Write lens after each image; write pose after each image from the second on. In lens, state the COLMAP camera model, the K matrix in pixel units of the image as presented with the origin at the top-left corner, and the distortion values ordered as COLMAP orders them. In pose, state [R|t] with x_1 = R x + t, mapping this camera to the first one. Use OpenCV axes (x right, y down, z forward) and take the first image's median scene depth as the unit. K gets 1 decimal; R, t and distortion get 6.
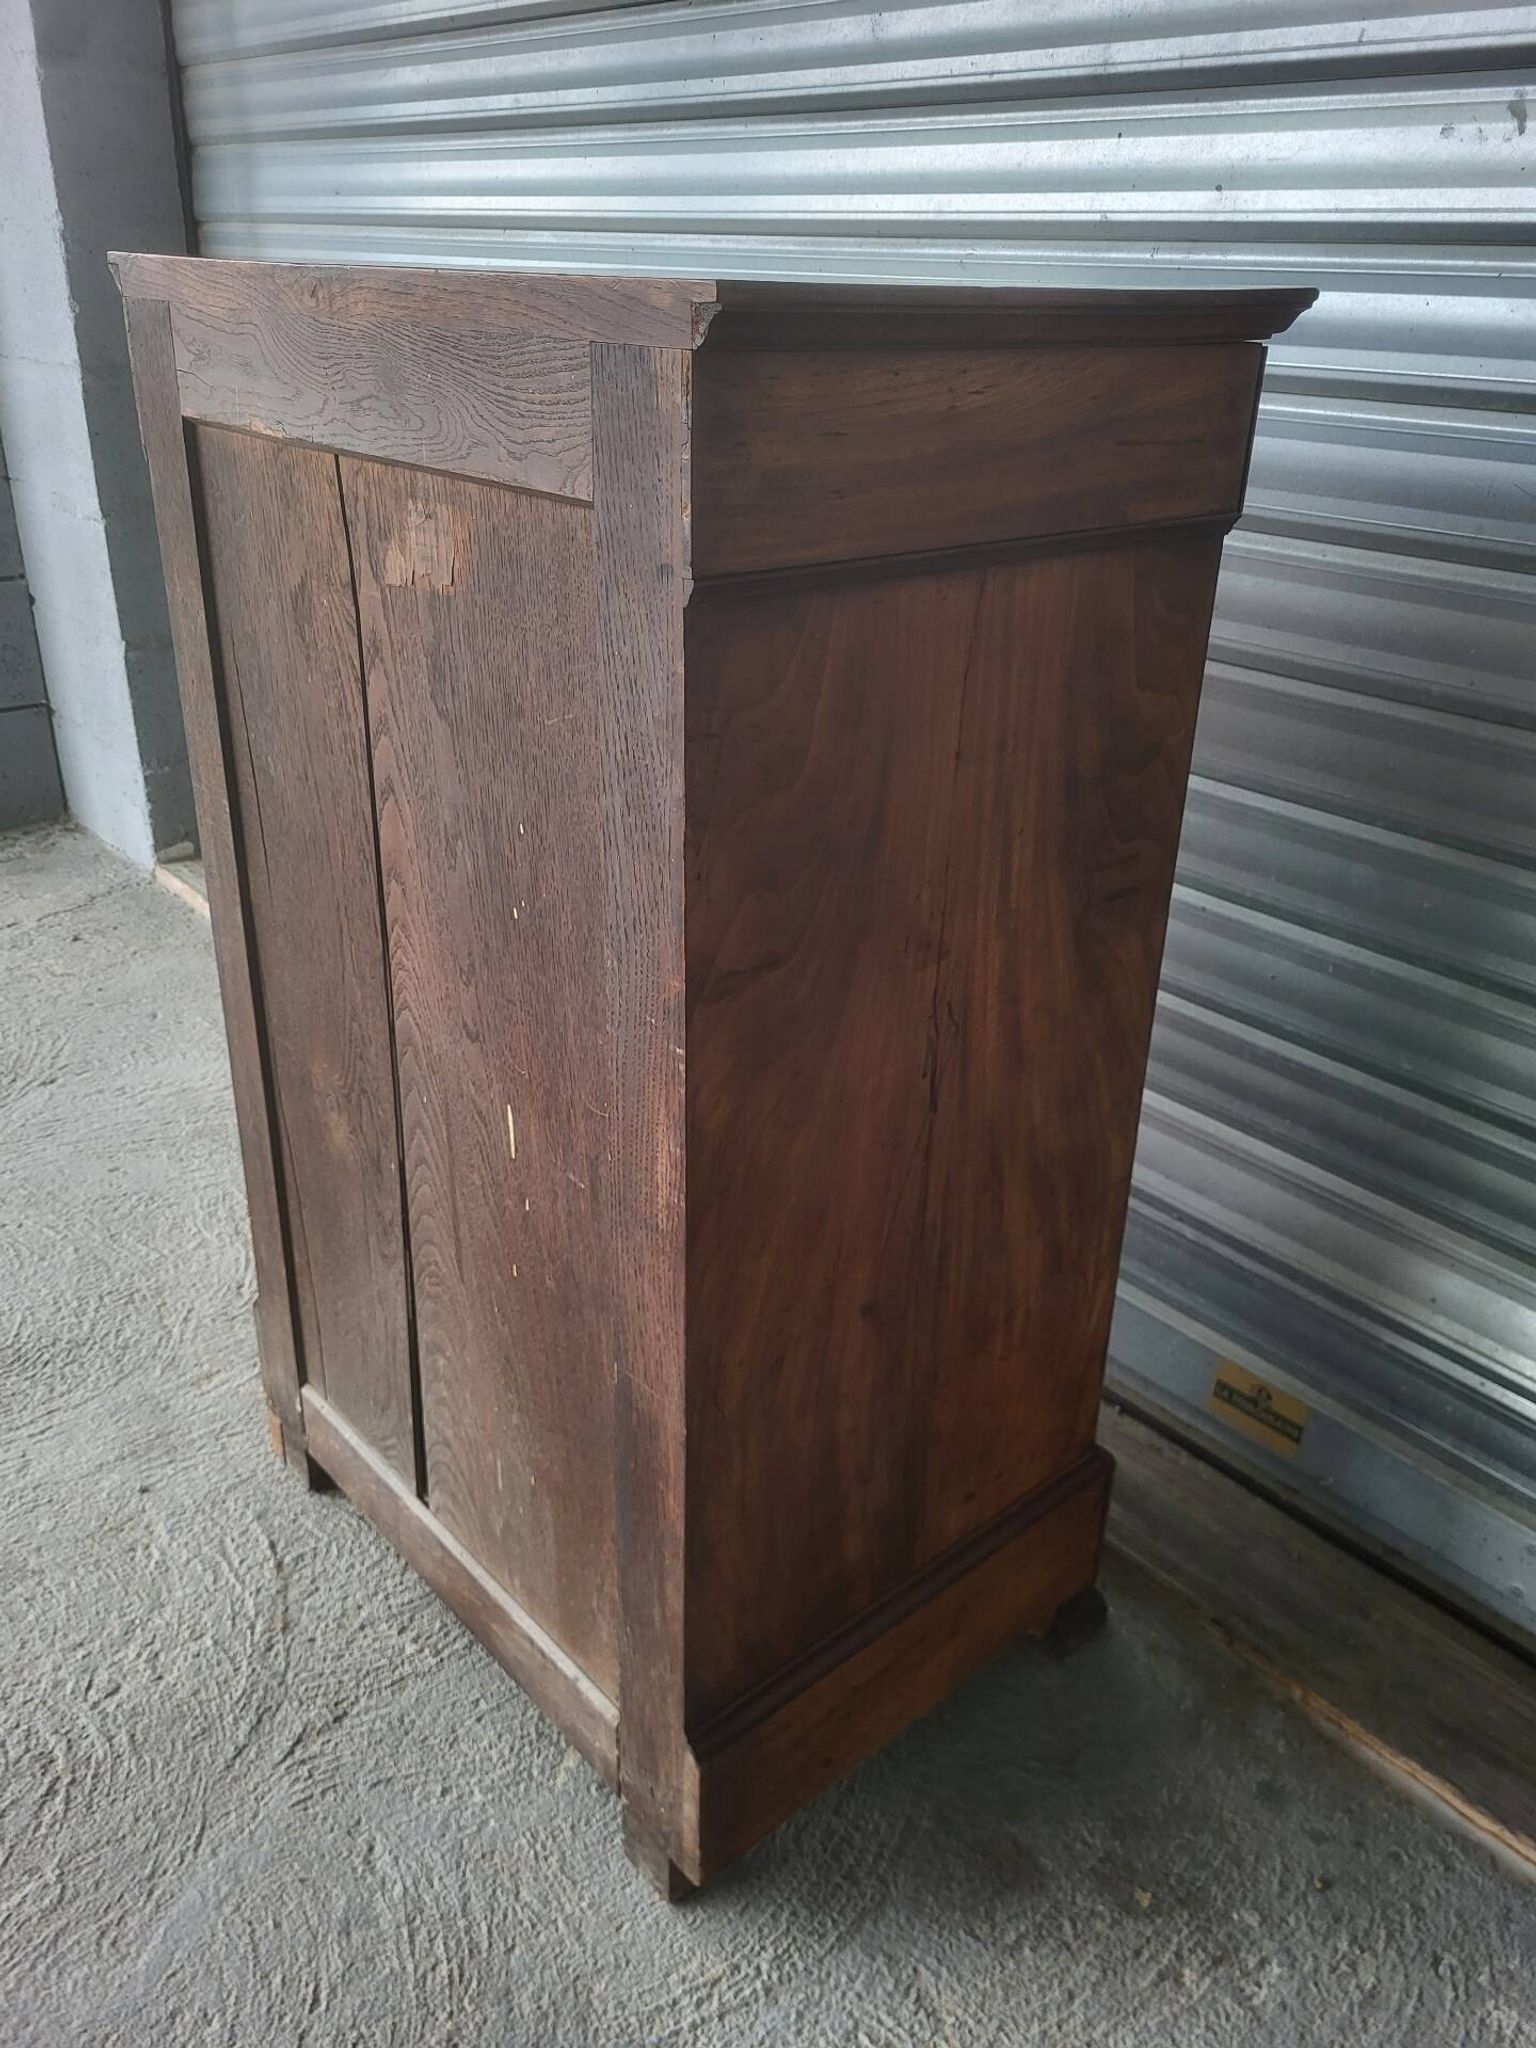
lens RADIAL K [[1580.9, 0, 760.6], [0, 1580.9, 1003.5], [0, 0, 1]] dist [0.031351, -0.034351]
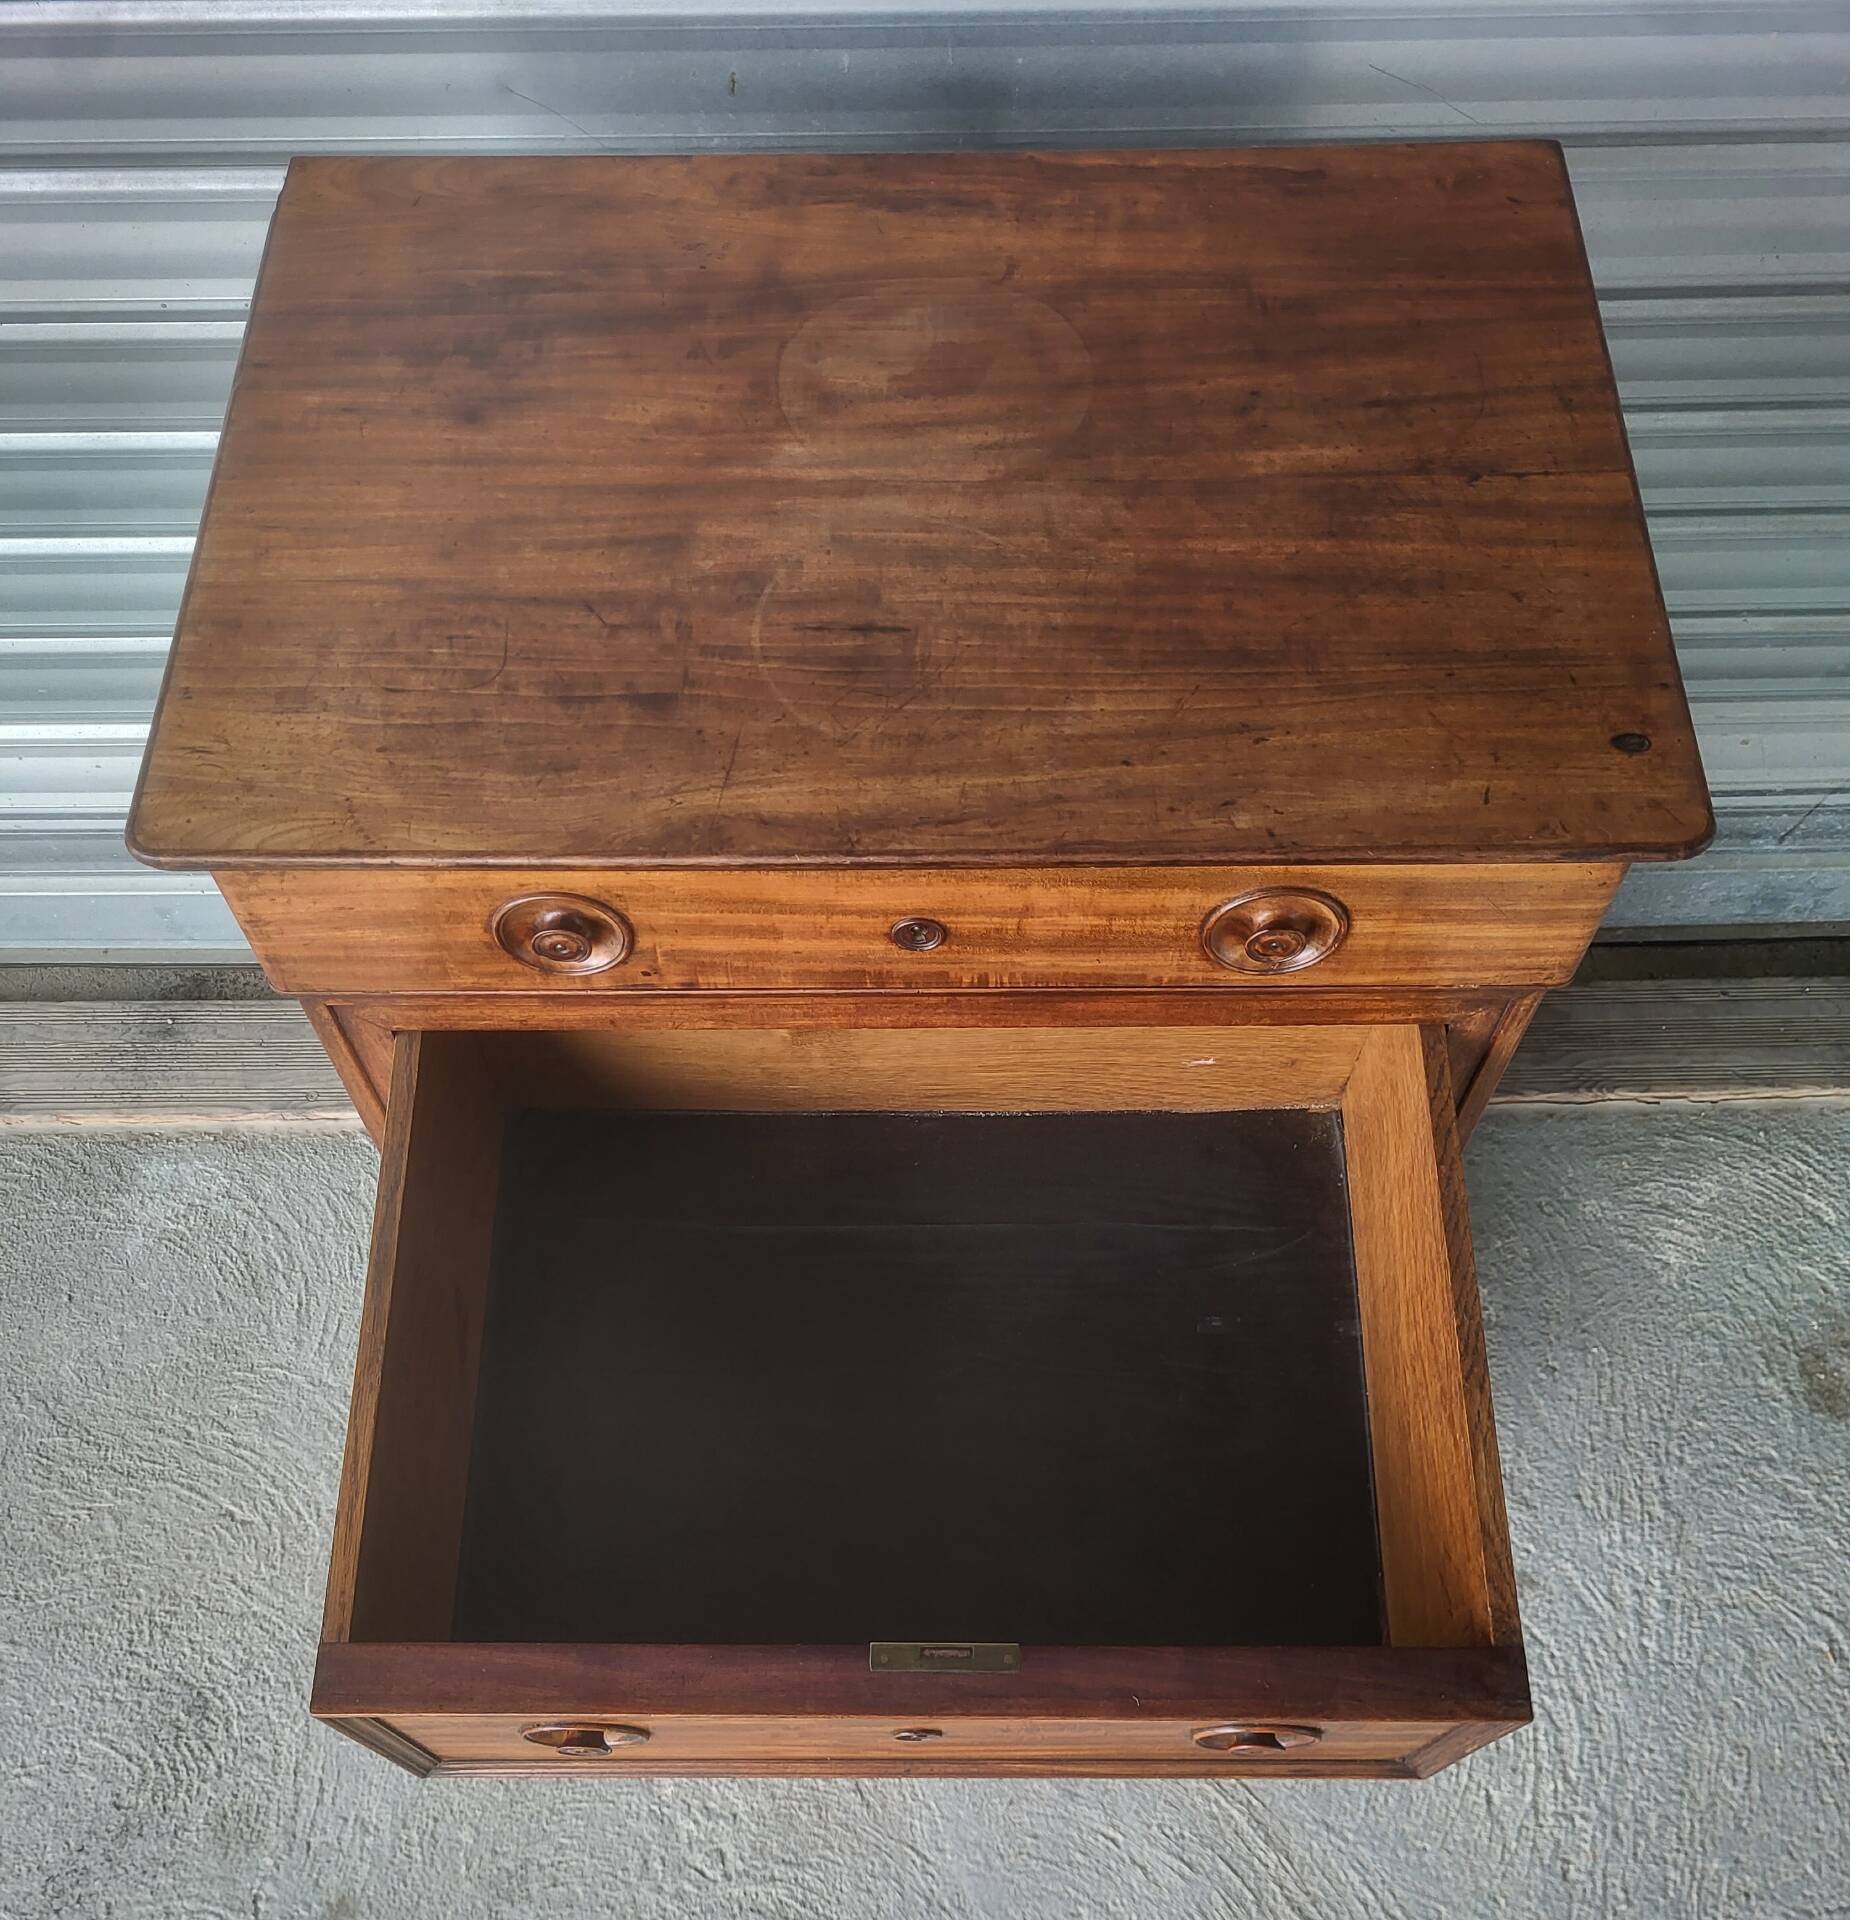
lens RADIAL K [[1891.2, 0, 902.5], [0, 1891.2, 1257.0], [0, 0, 1]] dist [0.023648, 0.000000]
pose [[0.641393, -0.702570, 0.308238, -0.457760], [0.346099, 0.623522, 0.701024, -0.698289], [-0.684712, -0.342951, 0.643082, 0.247903]]
